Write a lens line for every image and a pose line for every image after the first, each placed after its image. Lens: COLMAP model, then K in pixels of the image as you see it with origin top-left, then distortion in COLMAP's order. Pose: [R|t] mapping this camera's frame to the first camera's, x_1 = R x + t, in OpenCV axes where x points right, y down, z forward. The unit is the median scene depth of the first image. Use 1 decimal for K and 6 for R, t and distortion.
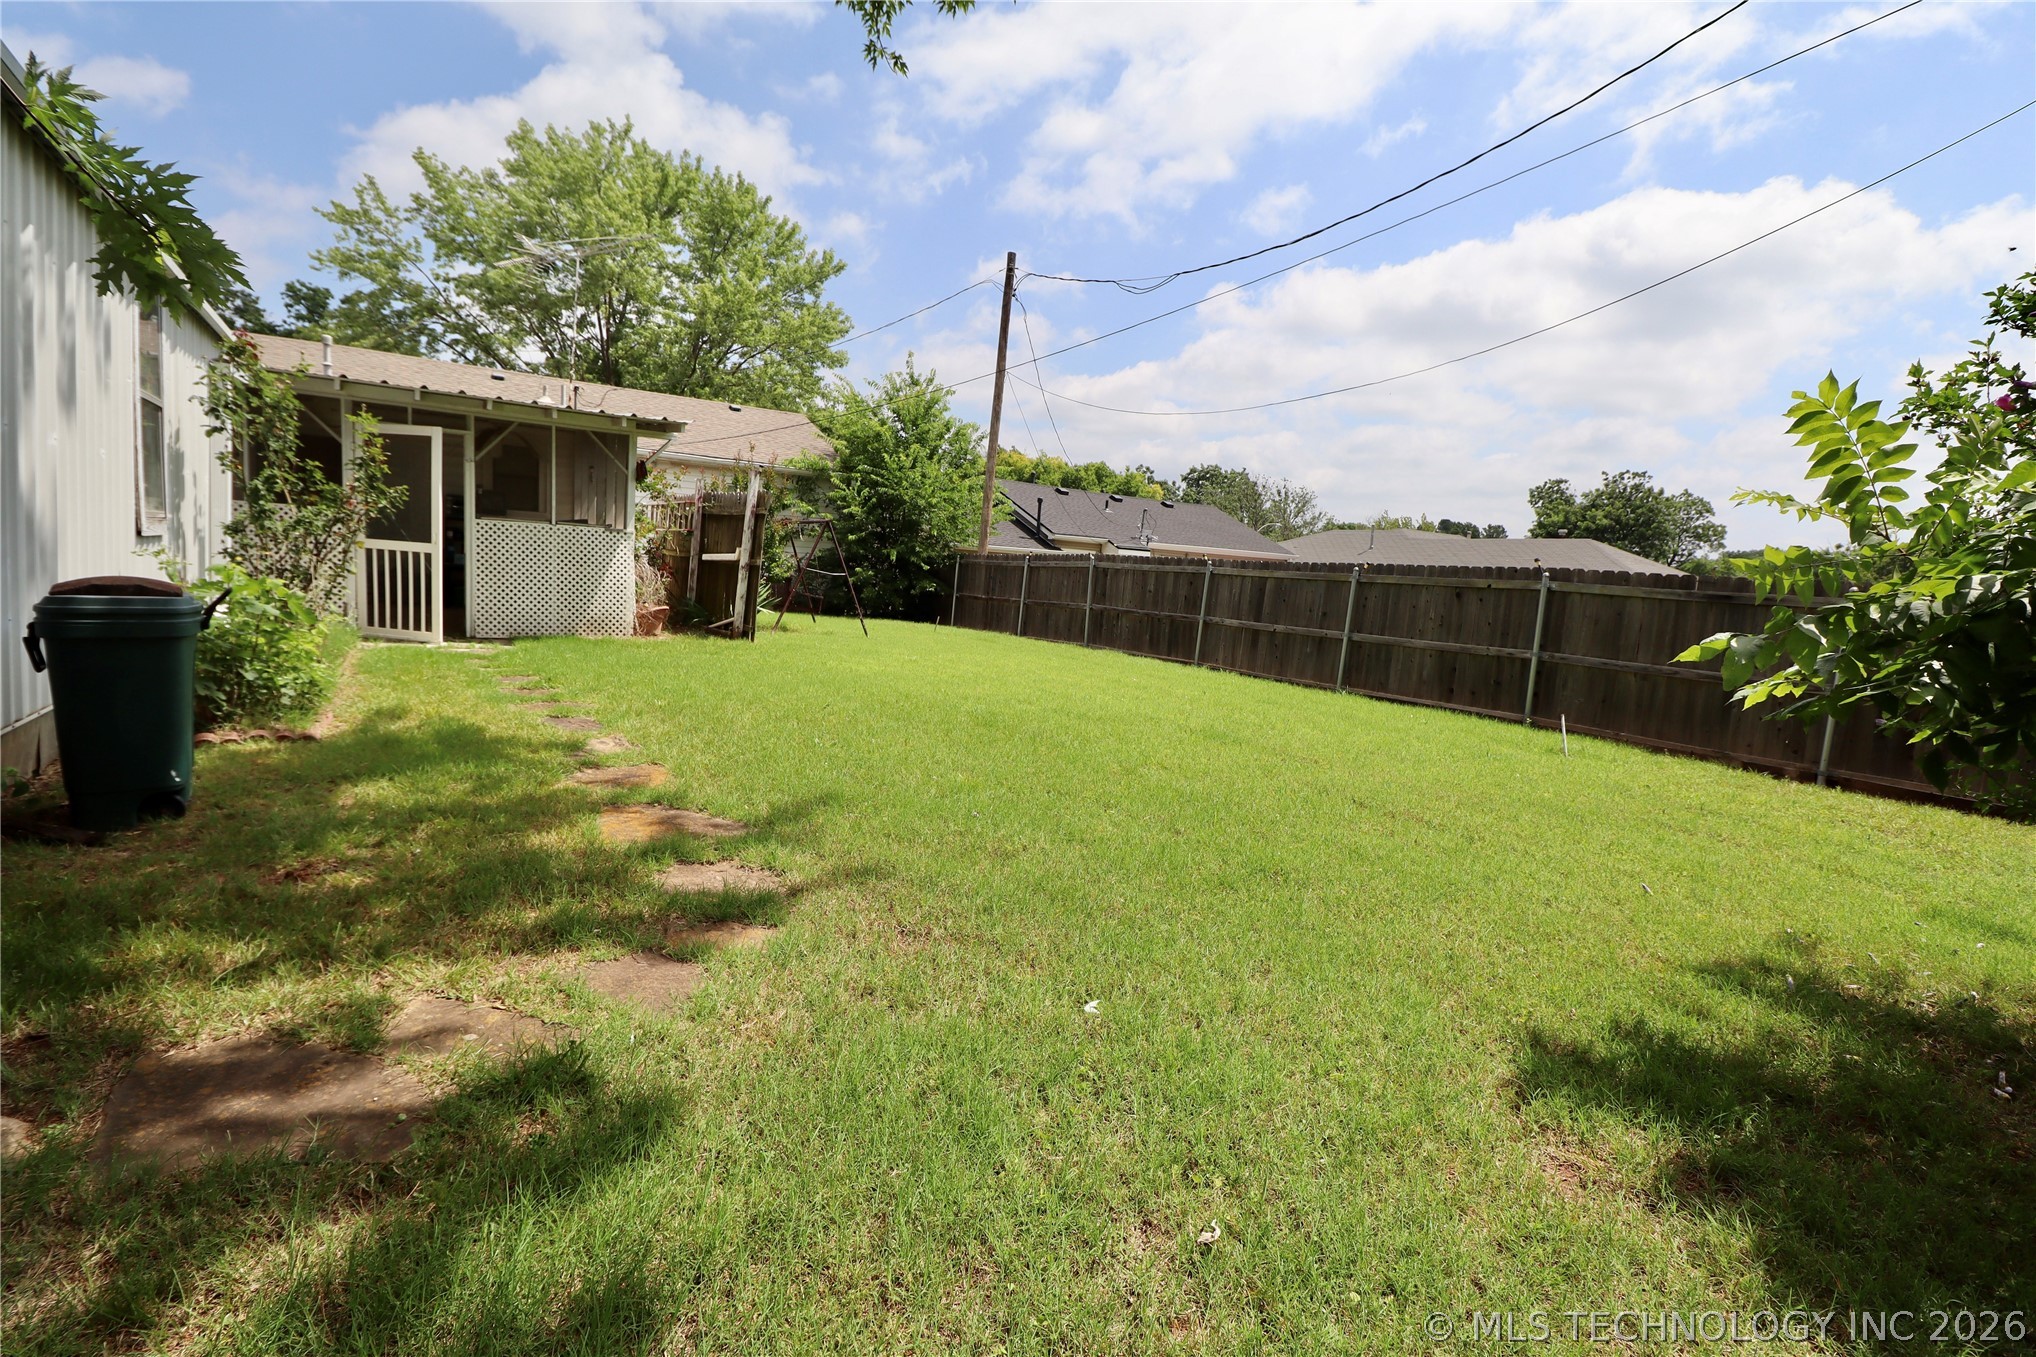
lens RADIAL K [[933.4, 0, 1026.5], [0, 933.4, 666.6], [0, 0, 1]] dist [-0.001412, -0.000687]
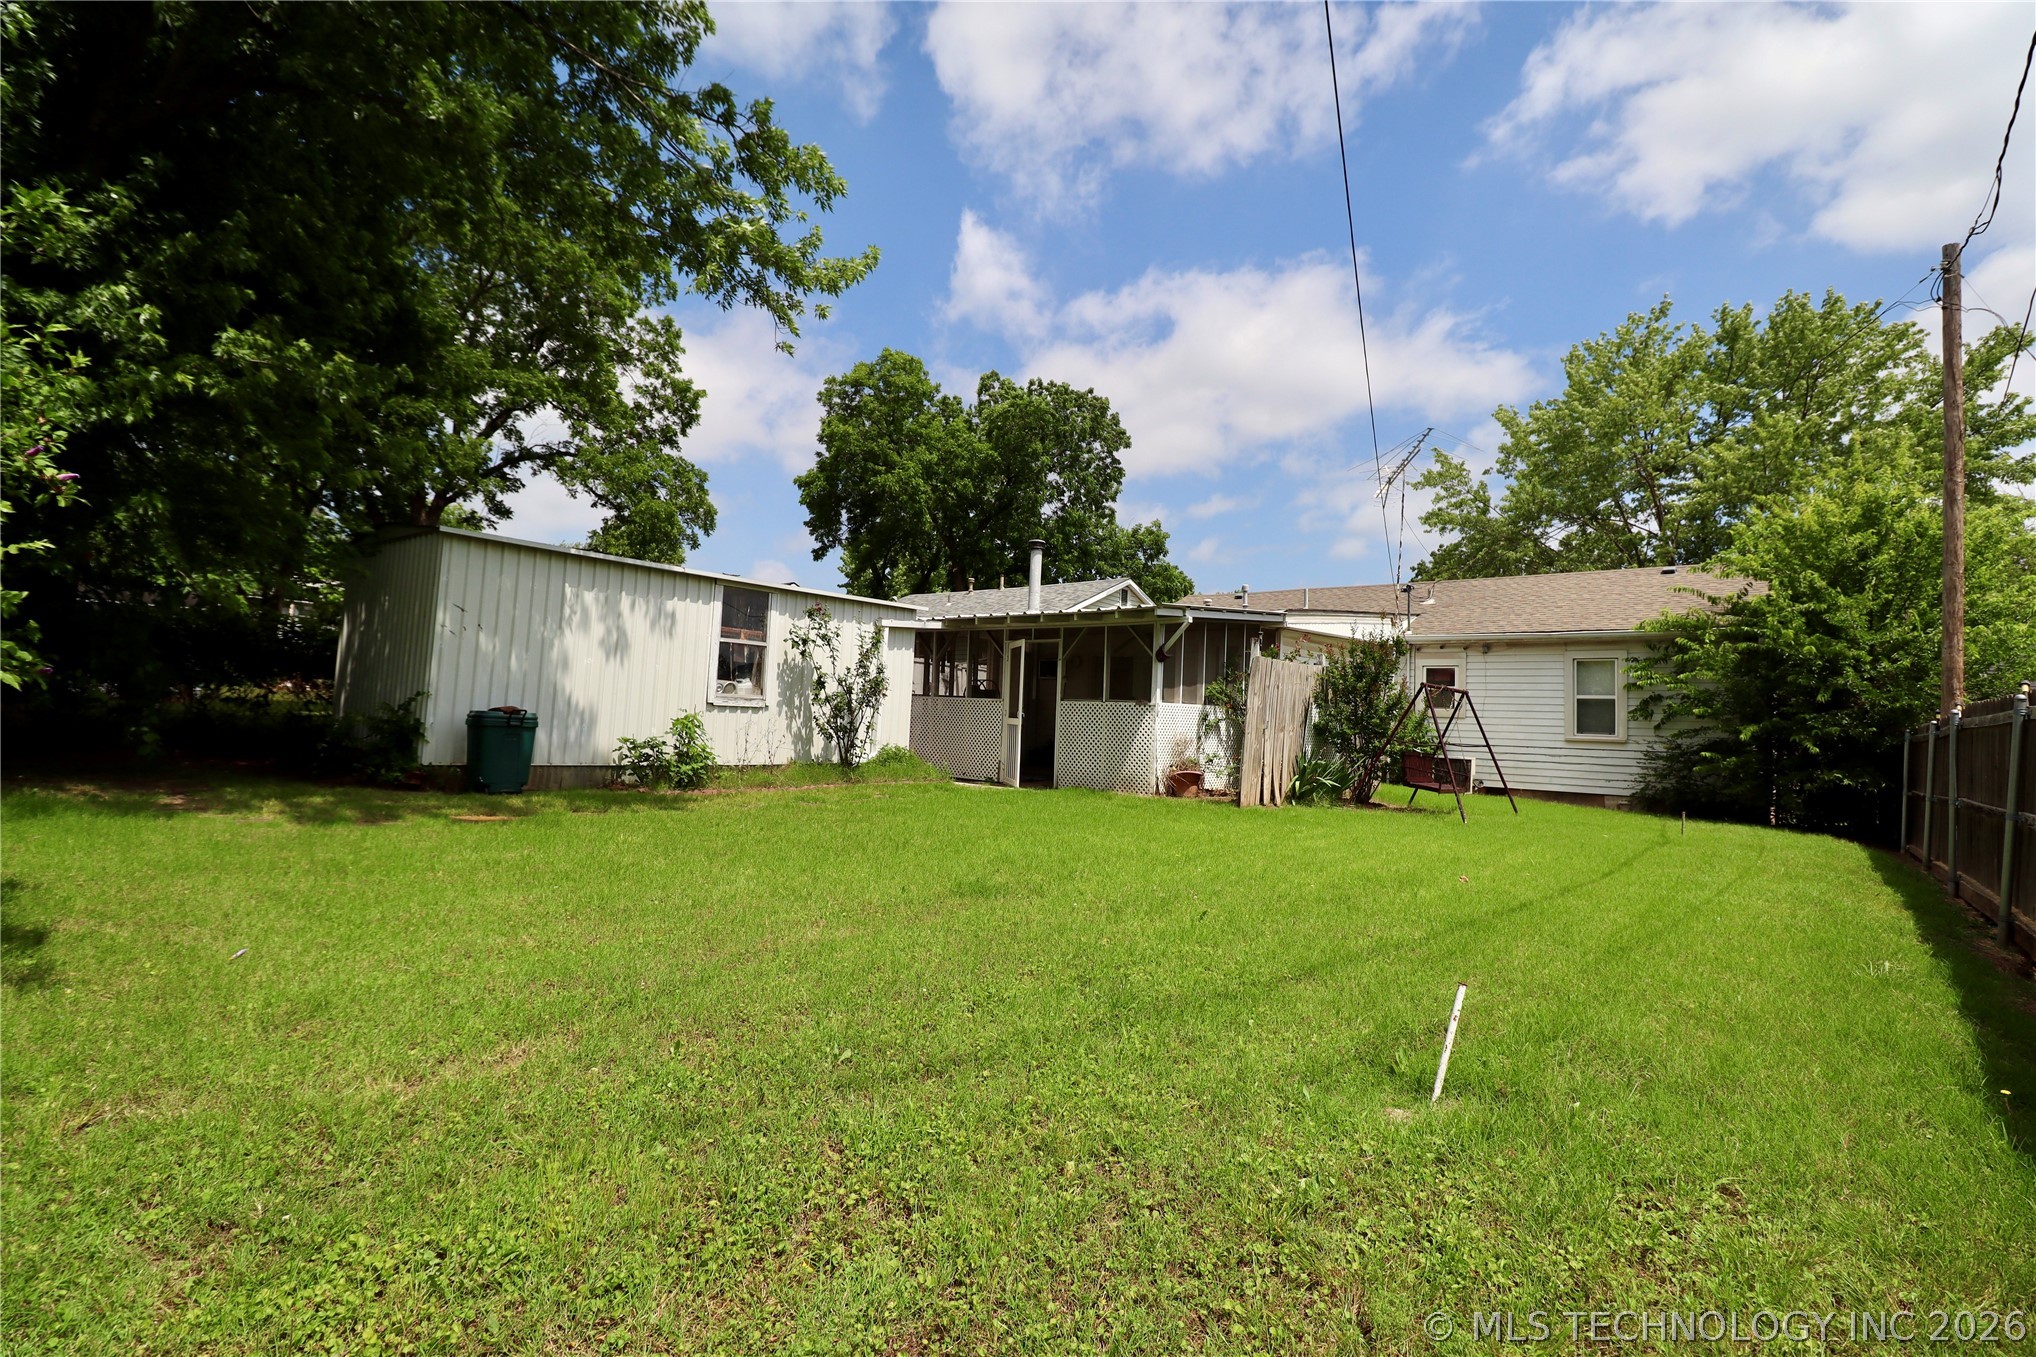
lens RADIAL K [[933.4, 0, 1026.5], [0, 933.4, 666.6], [0, 0, 1]] dist [-0.001412, -0.000687]
pose [[0.290569, -0.114346, -0.949997, 0.316538], [-0.119461, 0.980731, -0.154584, 0.002553], [0.949367, 0.158405, 0.271311, 0.264775]]
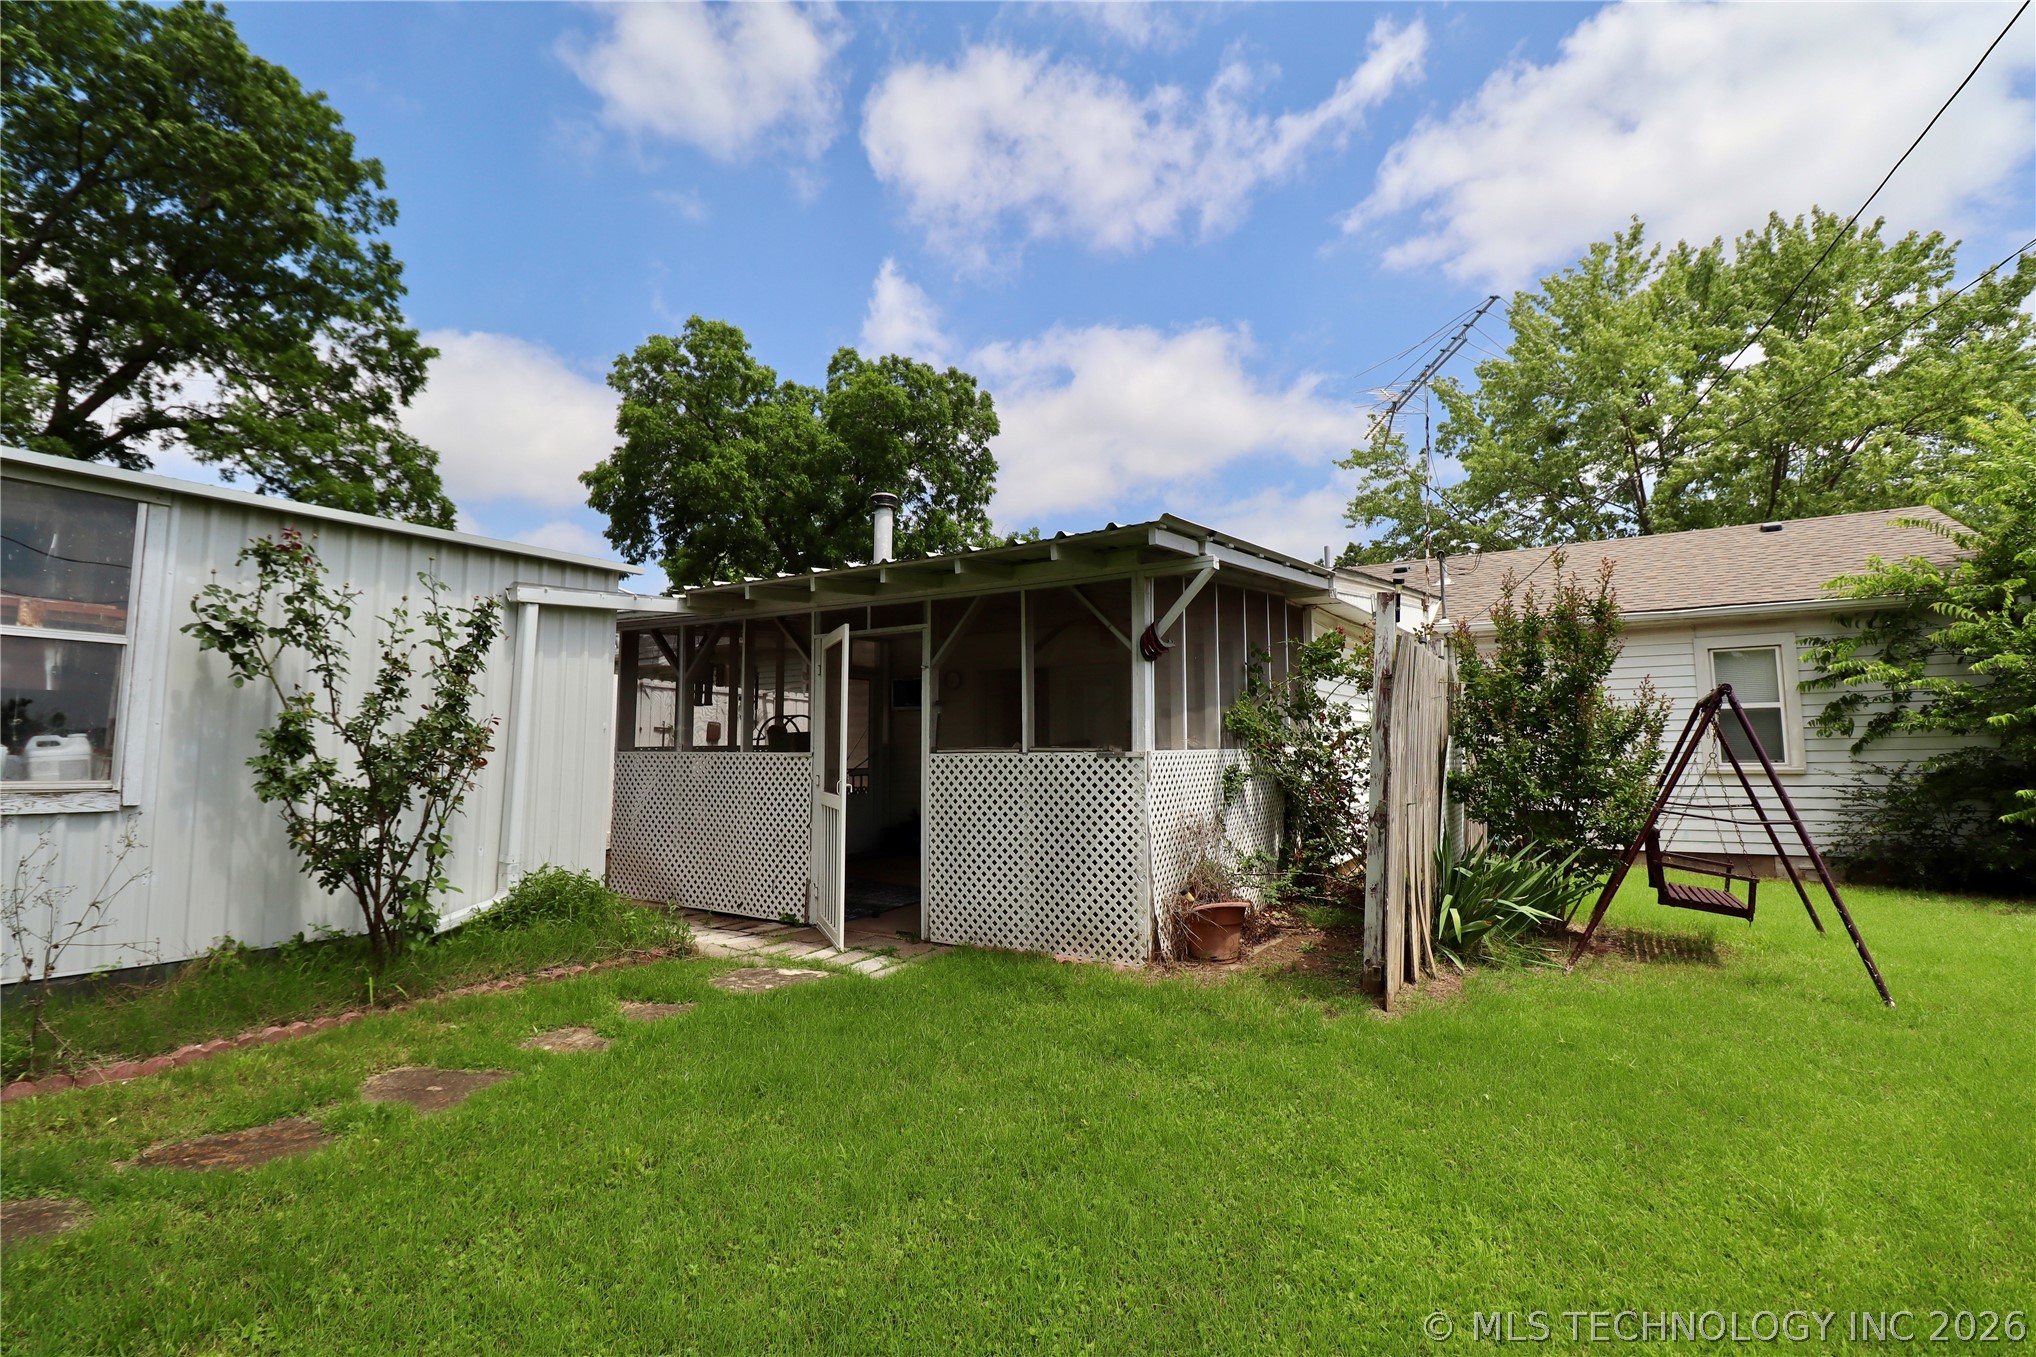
lens RADIAL K [[933.4, 0, 1026.5], [0, 933.4, 666.6], [0, 0, 1]] dist [-0.001412, -0.000687]
pose [[0.417161, -0.160879, -0.894480, 0.007876], [-0.059578, 0.977250, -0.203552, -0.042801], [0.906878, 0.138205, 0.398086, 0.366196]]
